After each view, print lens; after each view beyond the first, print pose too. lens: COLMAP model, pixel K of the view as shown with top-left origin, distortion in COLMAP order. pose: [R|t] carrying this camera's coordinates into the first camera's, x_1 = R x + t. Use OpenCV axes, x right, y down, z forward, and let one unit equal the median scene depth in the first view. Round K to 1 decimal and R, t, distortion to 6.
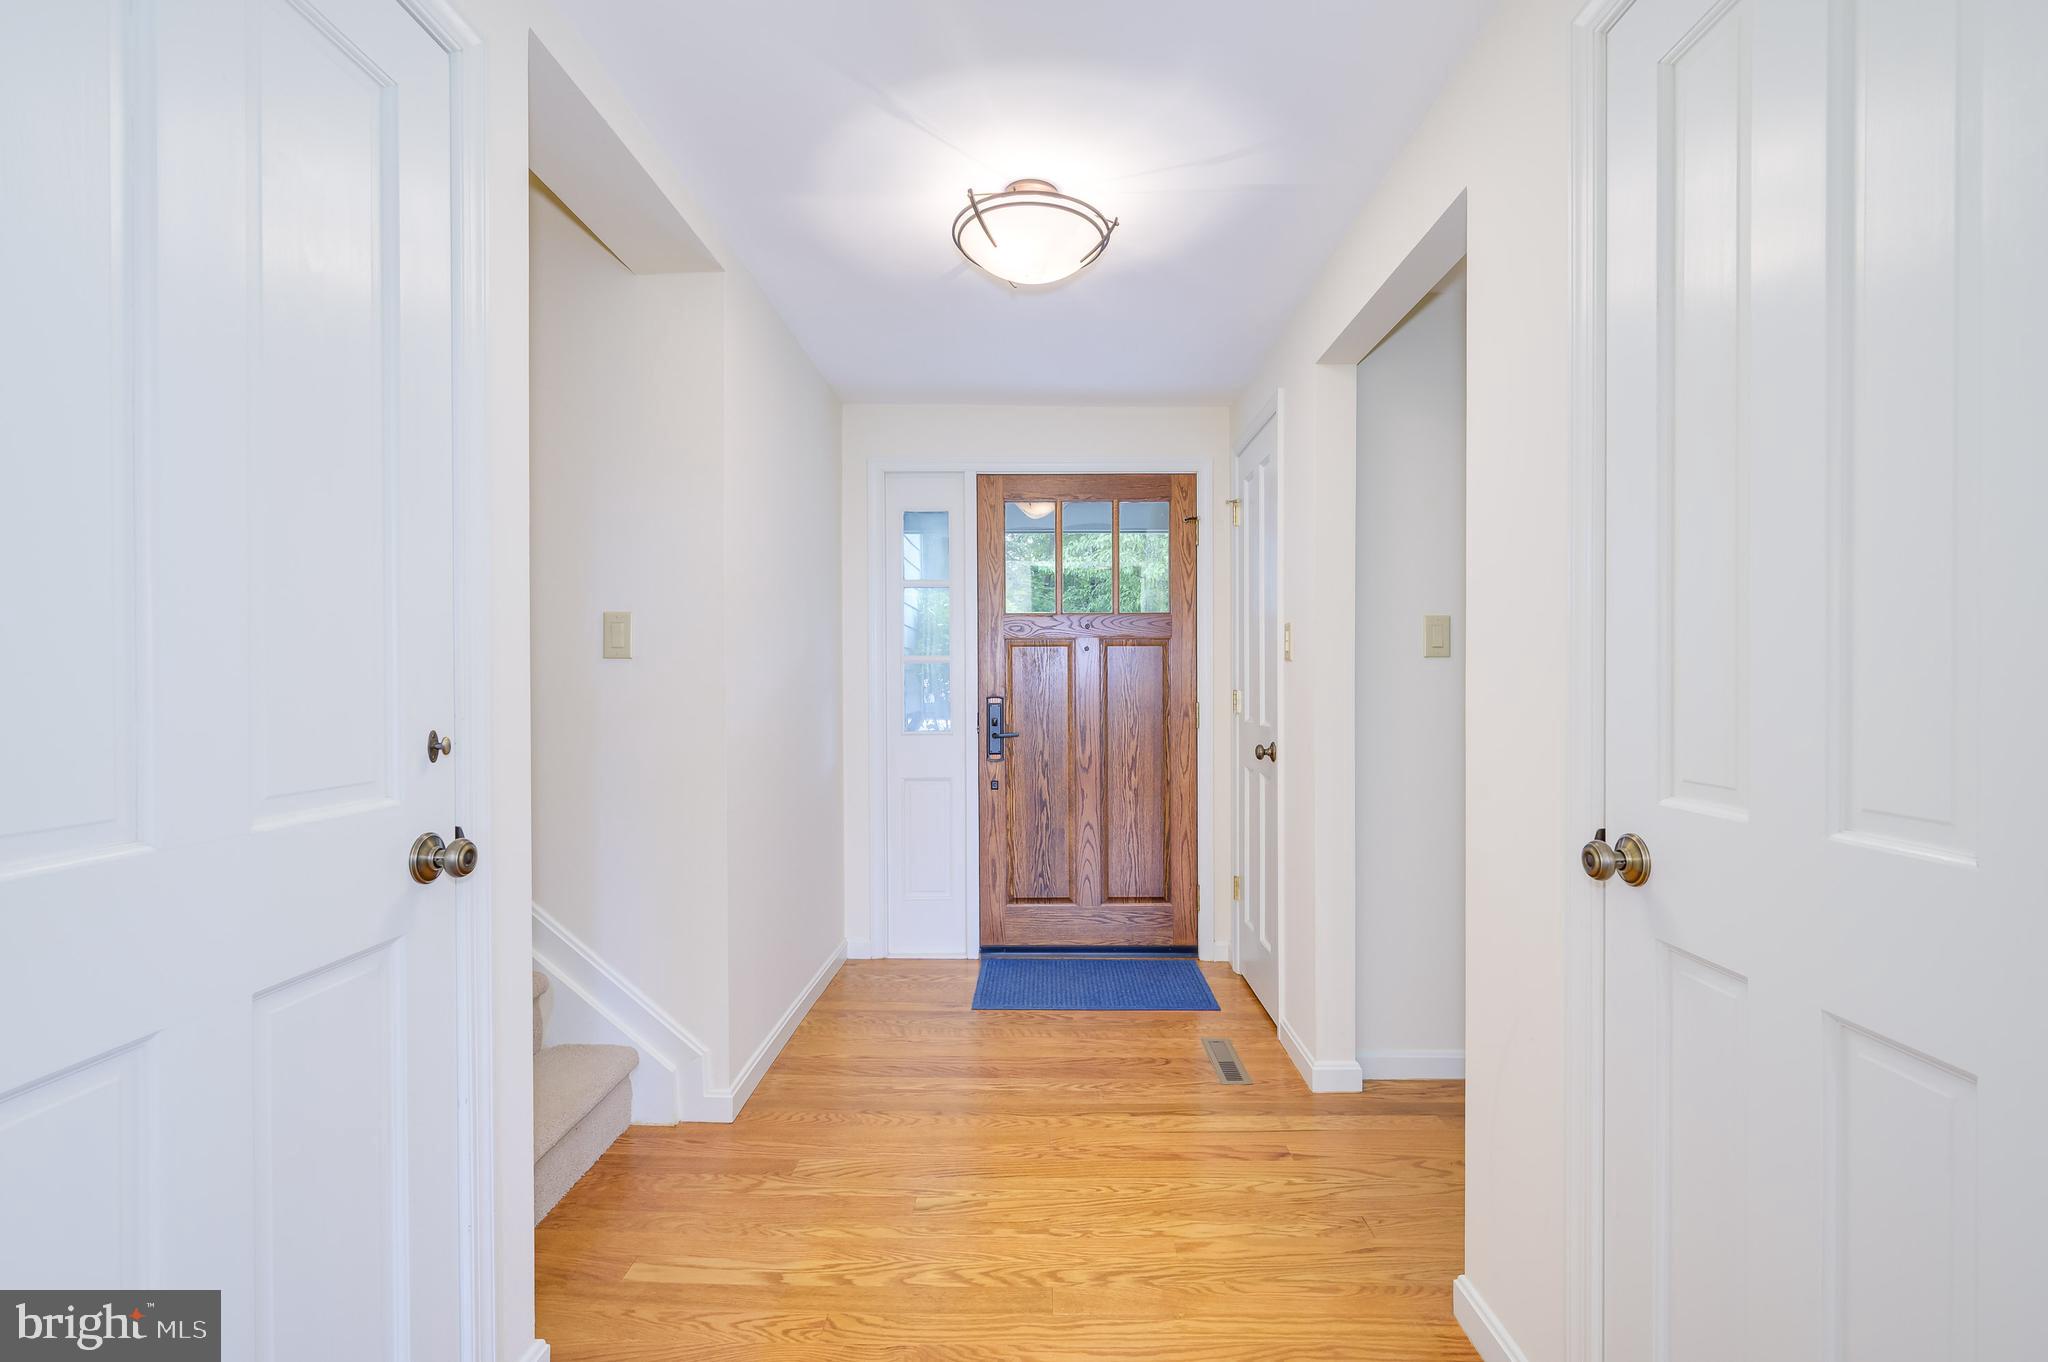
lens RADIAL K [[918.1, 0, 1035.1], [0, 918.1, 691.8], [0, 0, 1]] dist [0.000680, 0.000053]
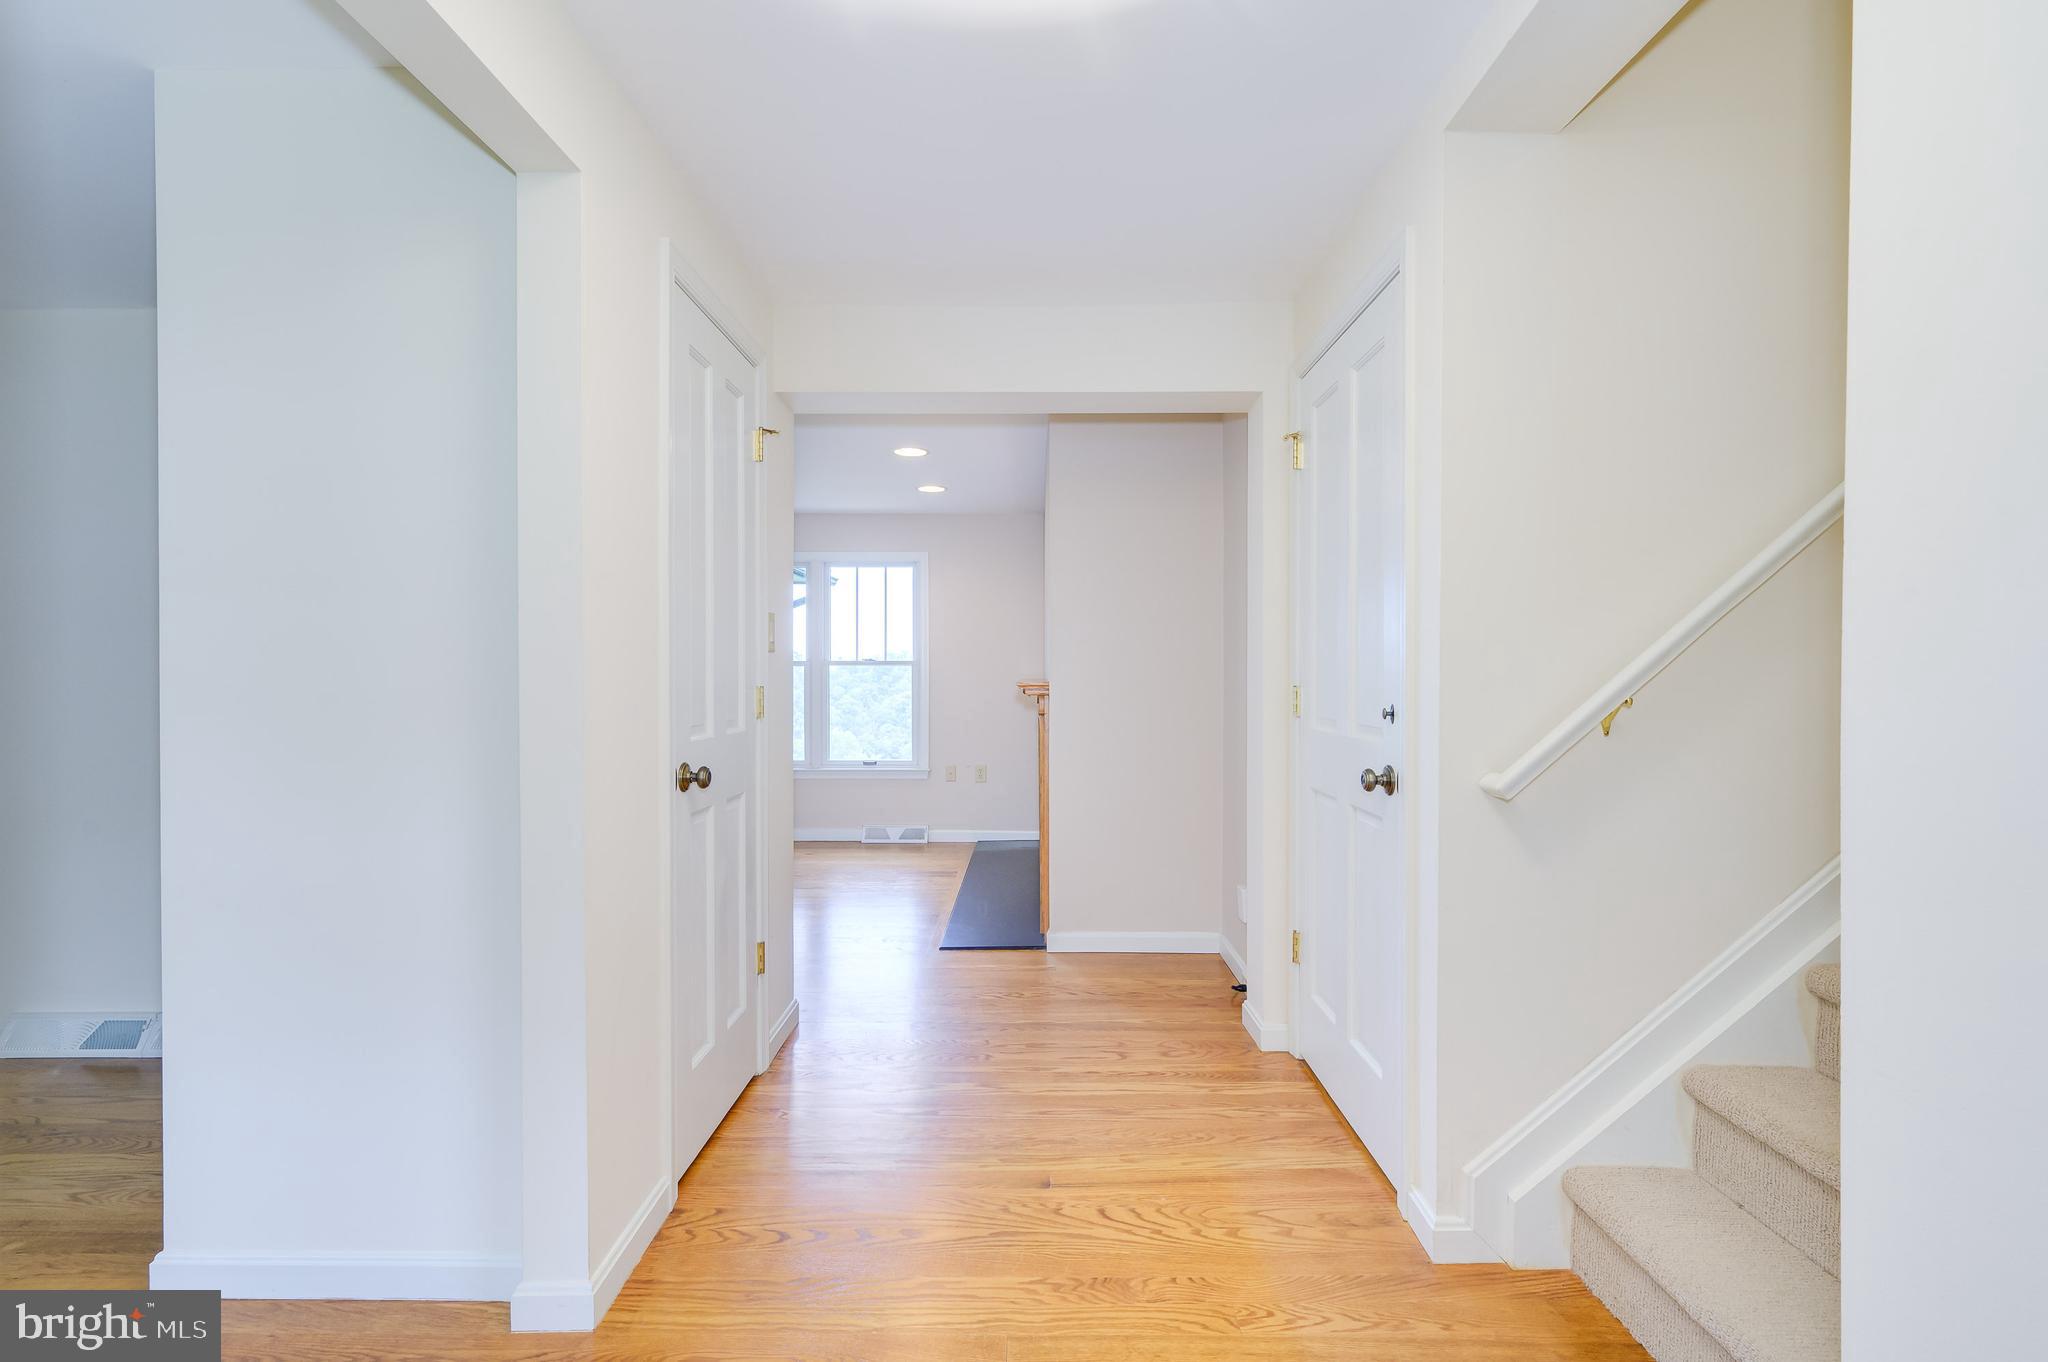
lens RADIAL K [[918.1, 0, 1035.1], [0, 918.1, 691.8], [0, 0, 1]] dist [0.000680, 0.000053]
pose [[-0.999909, 0.005279, -0.012393, -0.001535], [0.004950, 0.999639, 0.026419, -0.019961], [0.012528, 0.026356, -0.999574, 1.974246]]
